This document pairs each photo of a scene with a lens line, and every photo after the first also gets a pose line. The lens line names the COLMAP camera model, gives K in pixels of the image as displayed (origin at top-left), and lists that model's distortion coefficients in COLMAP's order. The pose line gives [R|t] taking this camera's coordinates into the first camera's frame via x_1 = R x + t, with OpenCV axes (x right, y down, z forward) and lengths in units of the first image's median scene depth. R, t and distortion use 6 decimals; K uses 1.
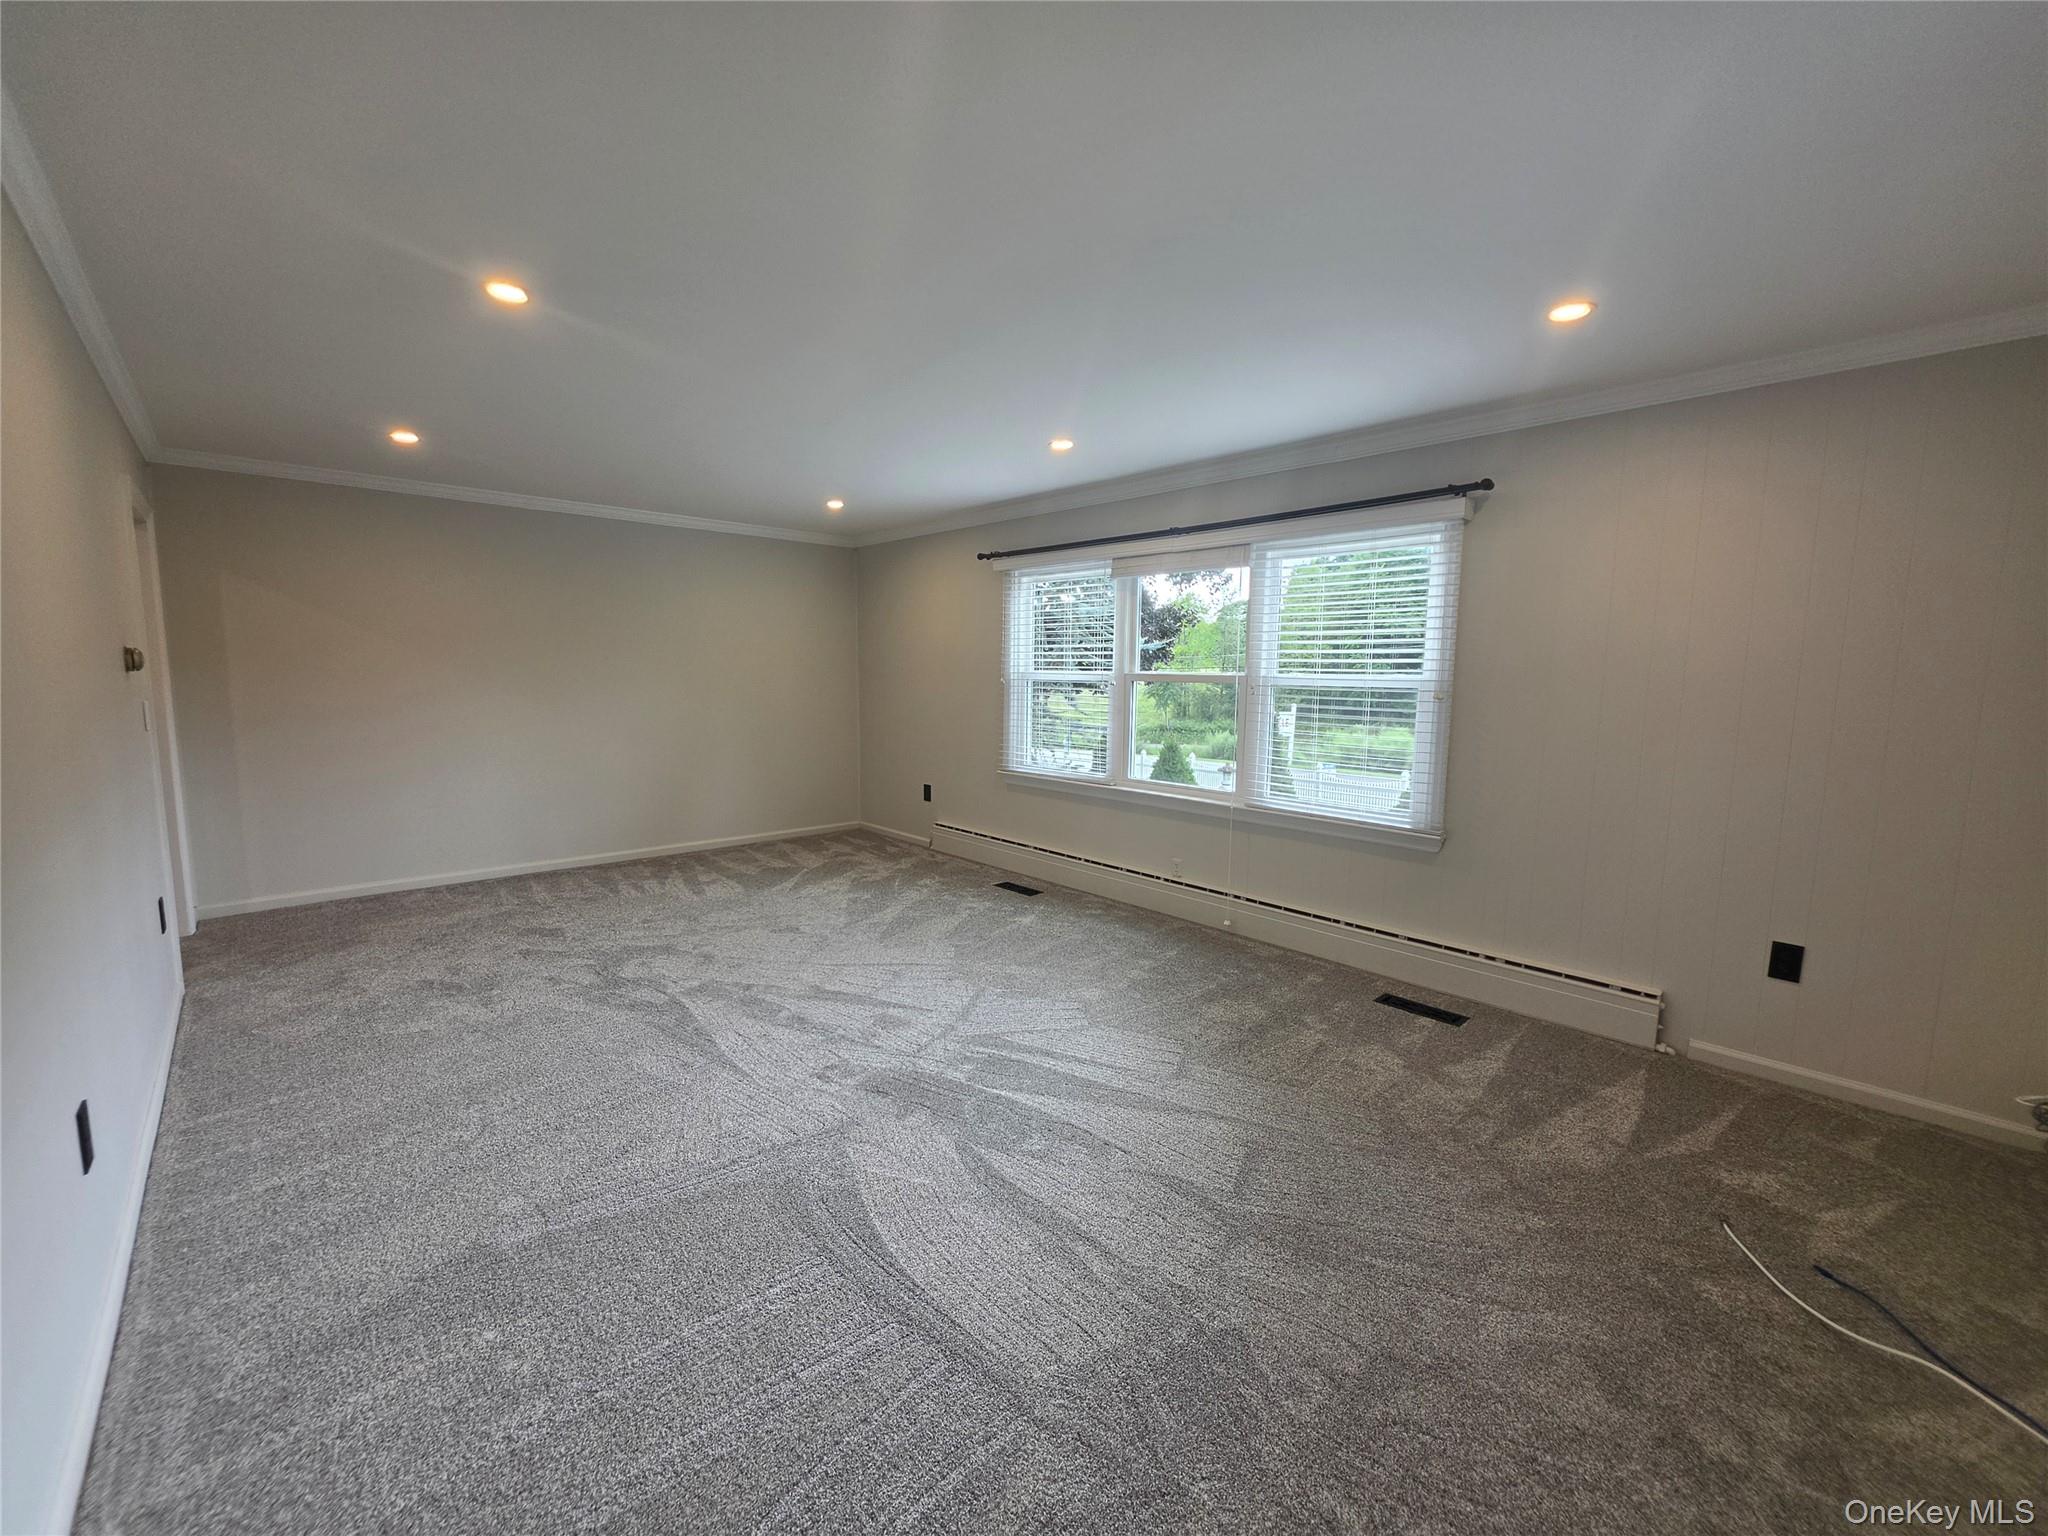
lens RADIAL K [[913.8, 0, 1024.0], [0, 913.8, 768.0], [0, 0, 1]] dist [0.040315, 0.000011]
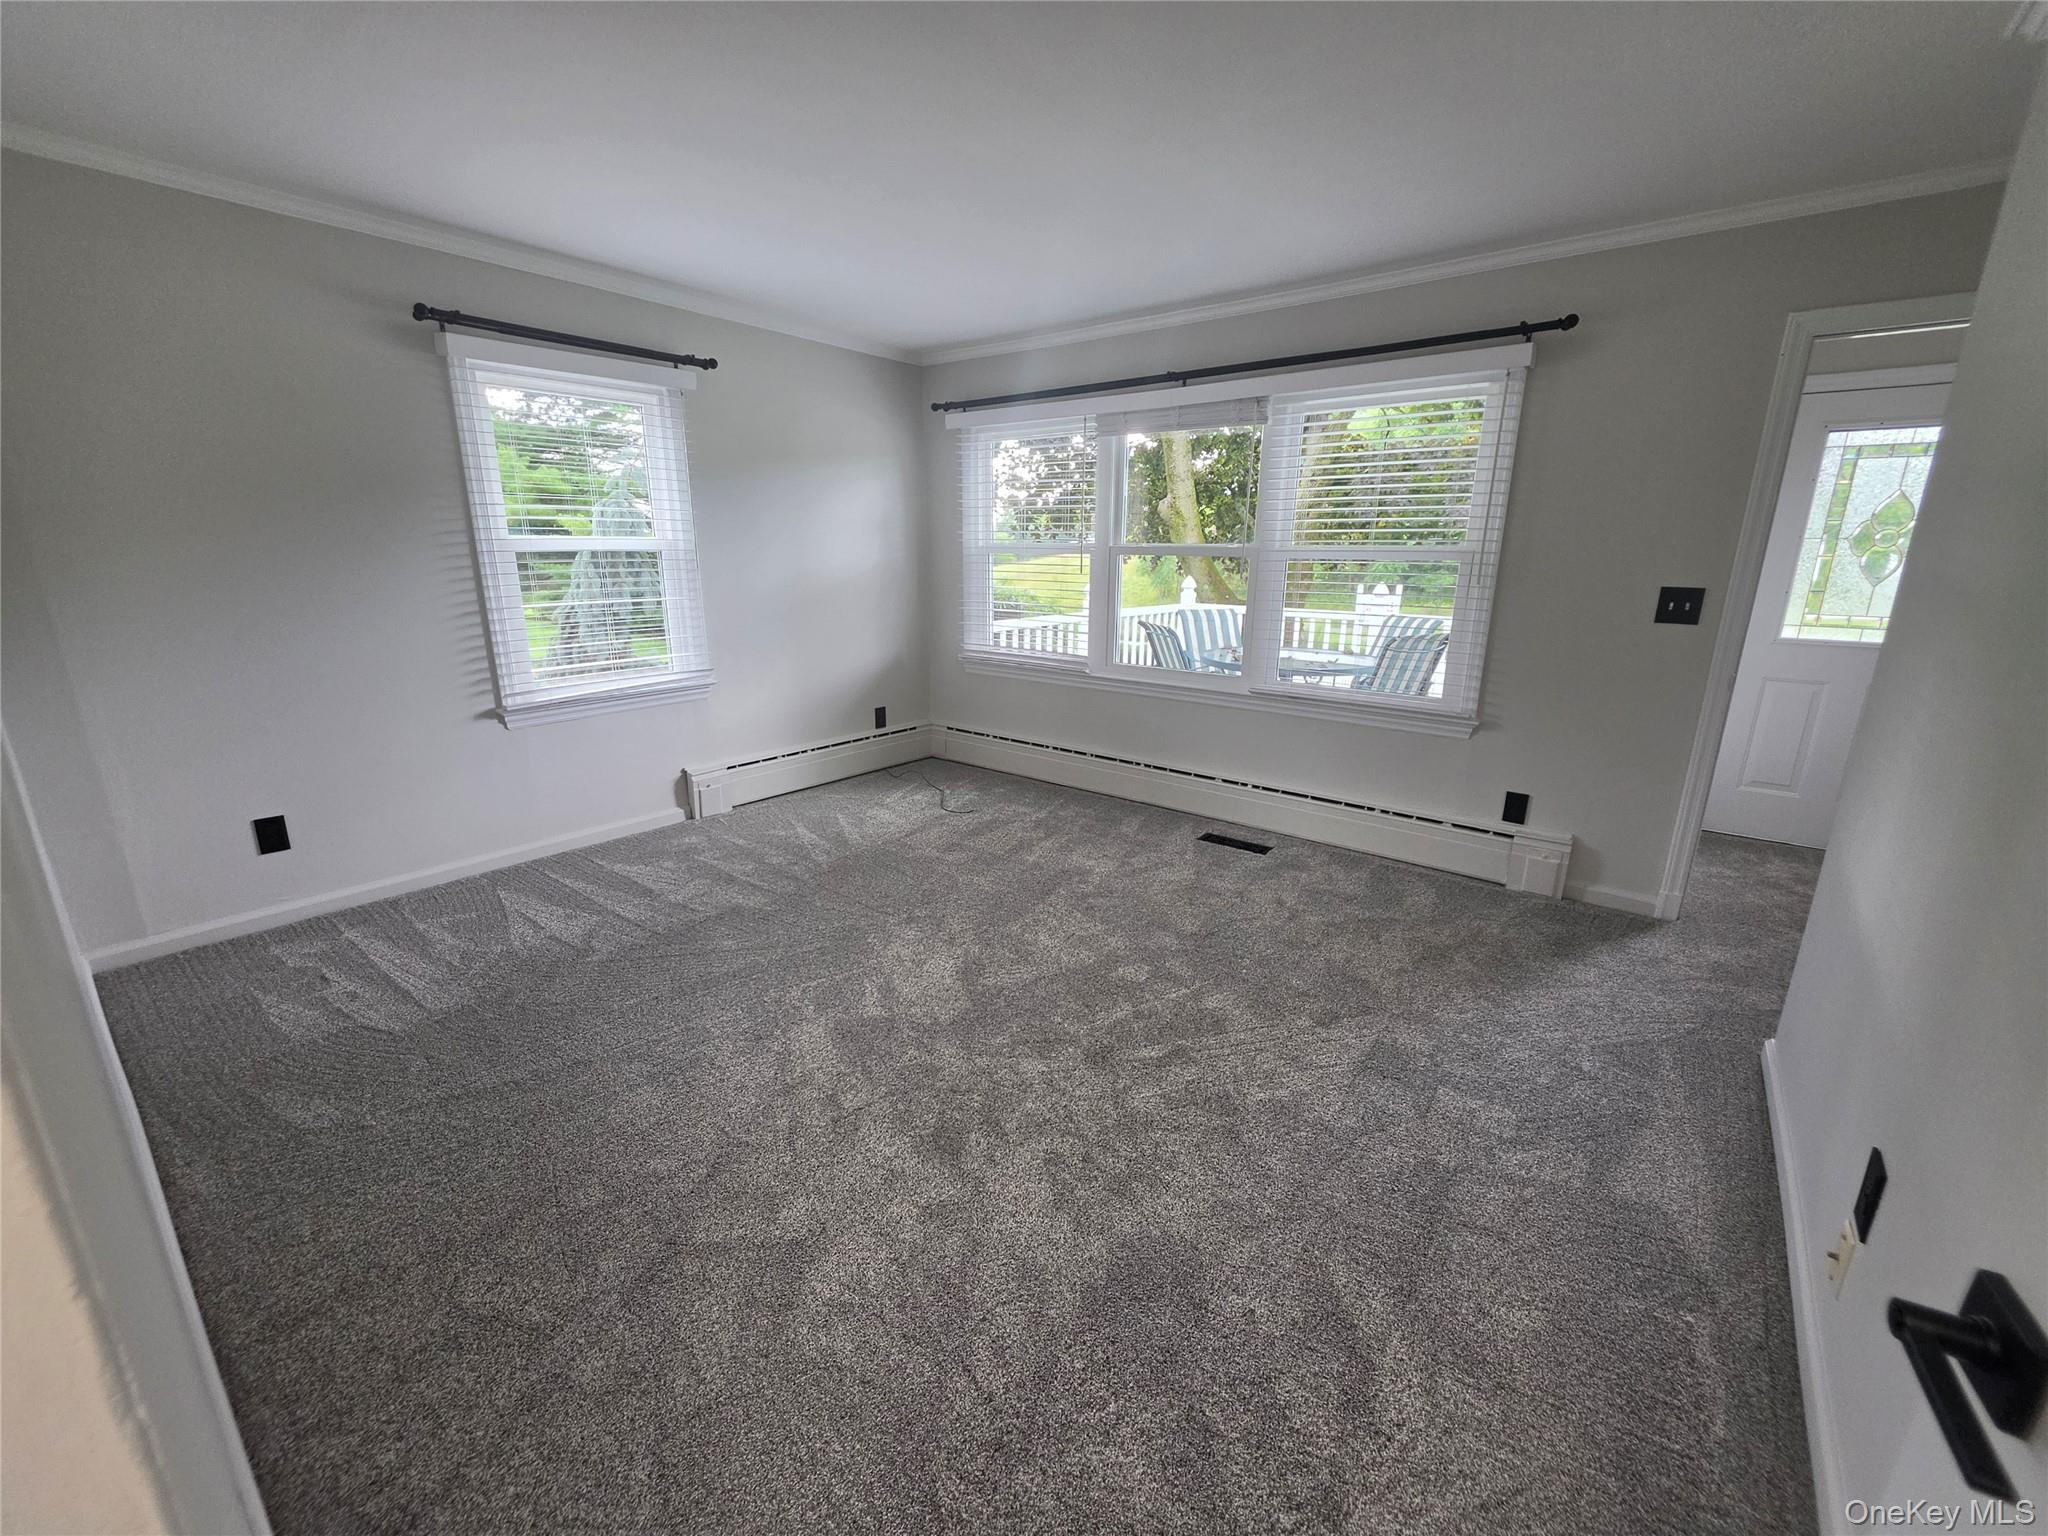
lens RADIAL K [[831.4, 0, 1024.0], [0, 831.4, 768.0], [0, 0, 1]] dist [0.028385, 0.000010]
pose [[0.981802, -0.052300, 0.182566, -0.154710], [0.023127, 0.987104, 0.158404, -0.020561], [-0.188496, -0.151299, 0.970349, 0.198792]]
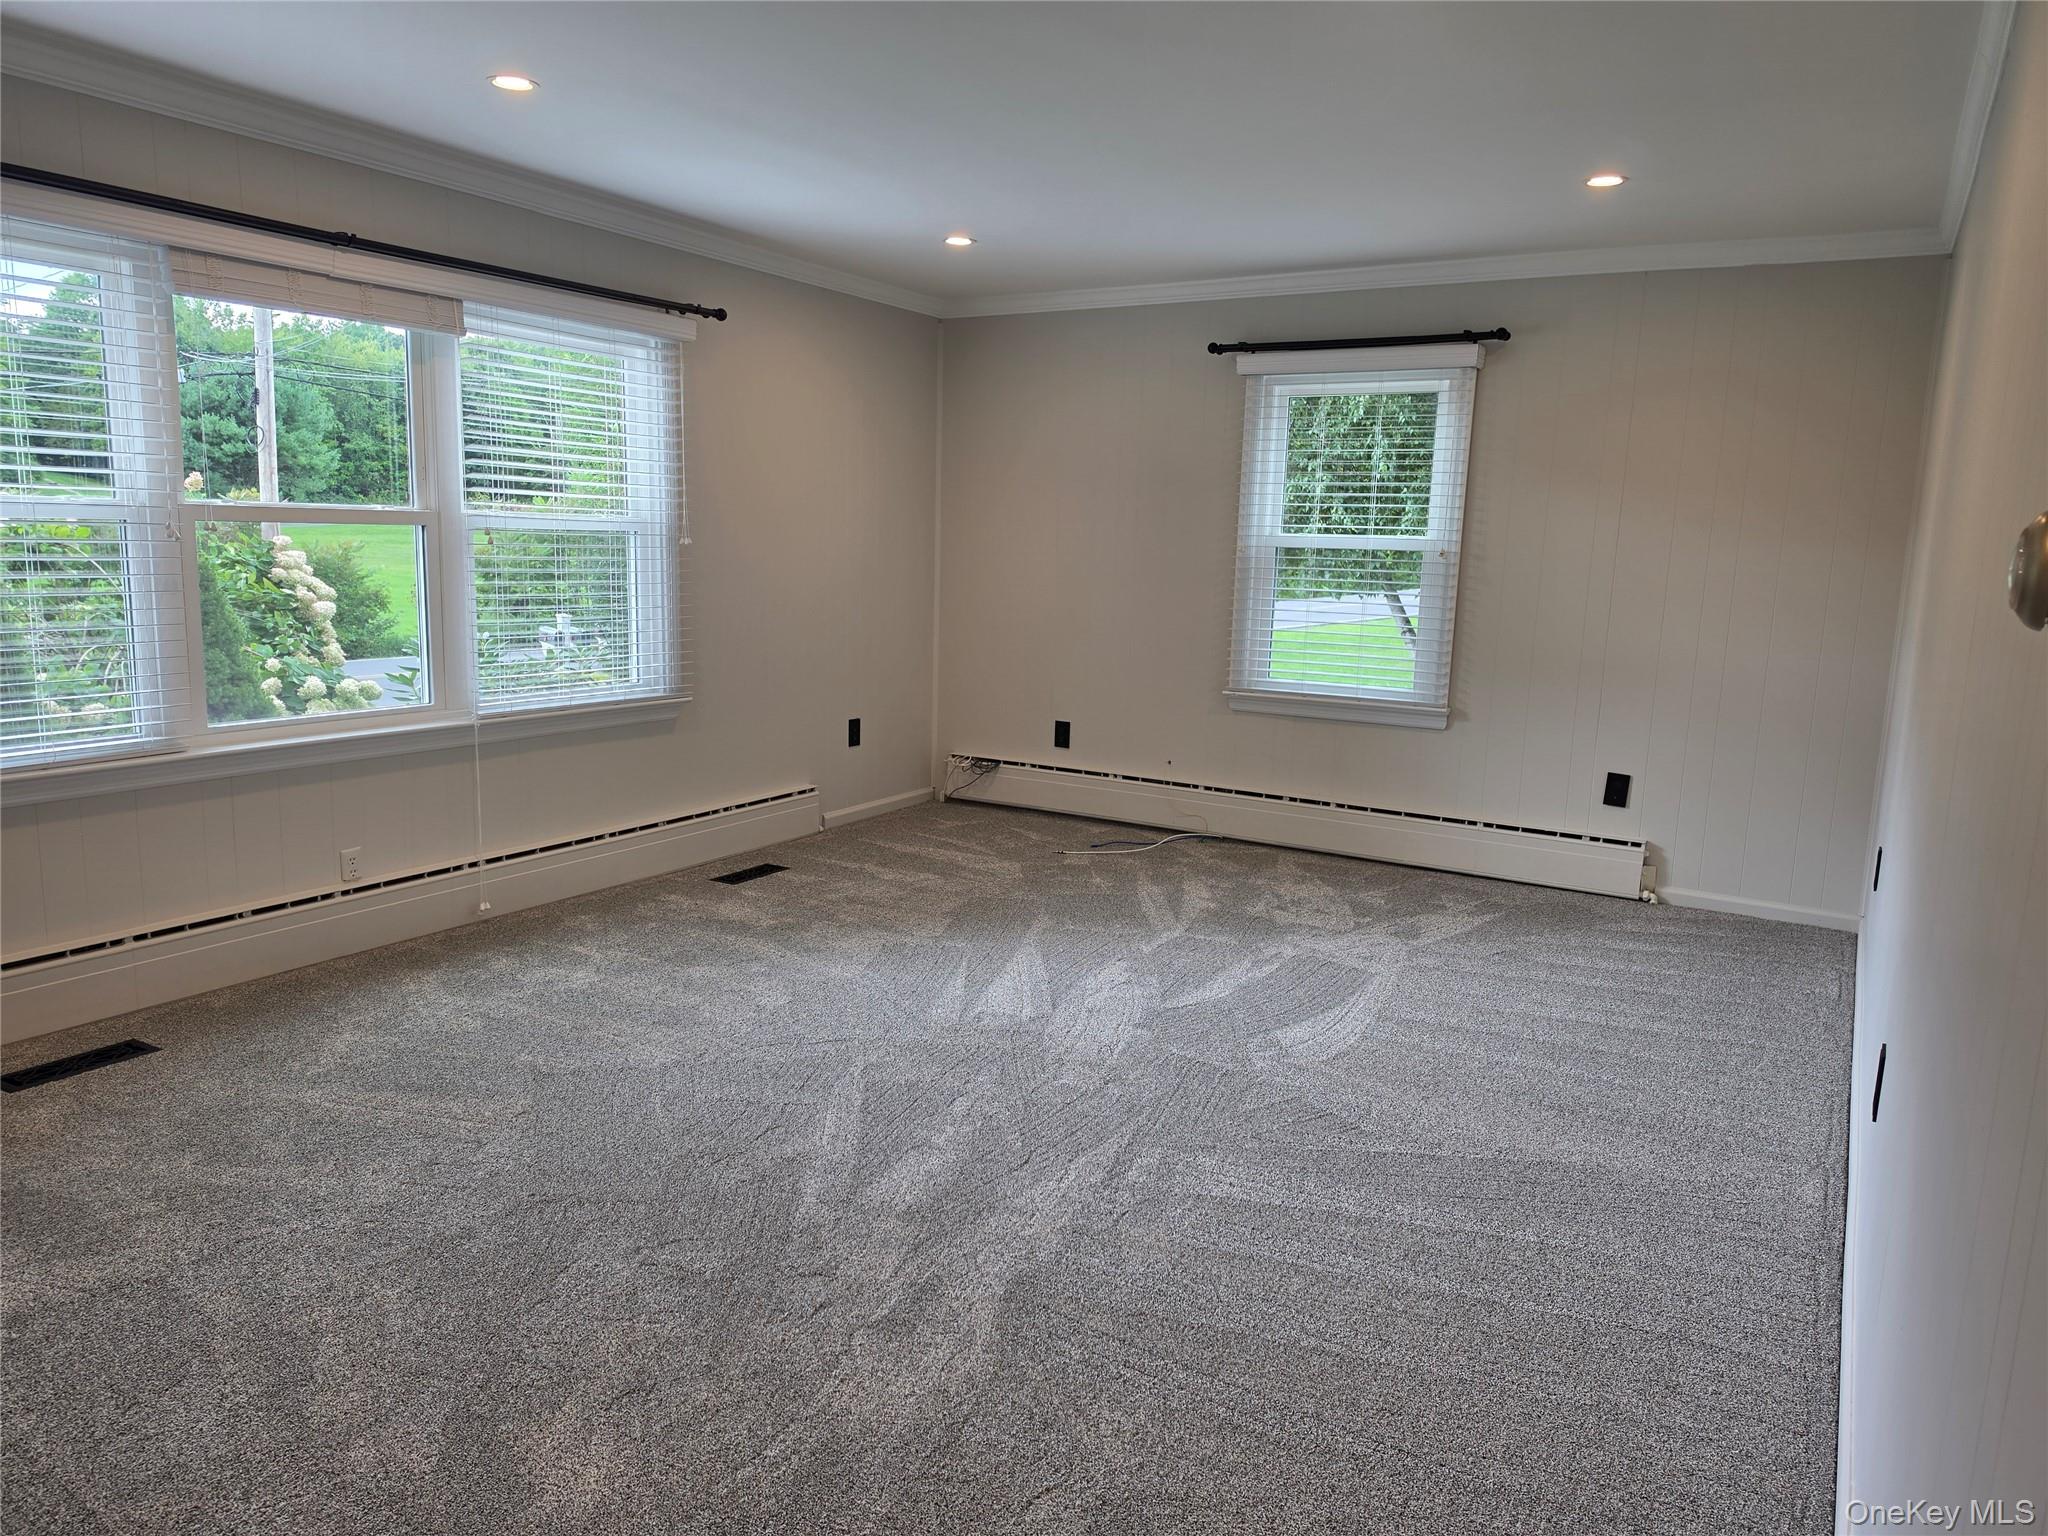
lens RADIAL K [[1402.5, 0, 1024.0], [0, 1402.5, 768.0], [0, 0, 1]] dist [0.127551, -0.177238]
pose [[-0.319146, -0.184436, 0.929585, -0.809624], [0.065639, 0.974223, 0.215828, -0.115004], [-0.945430, 0.129897, -0.298813, 0.938571]]
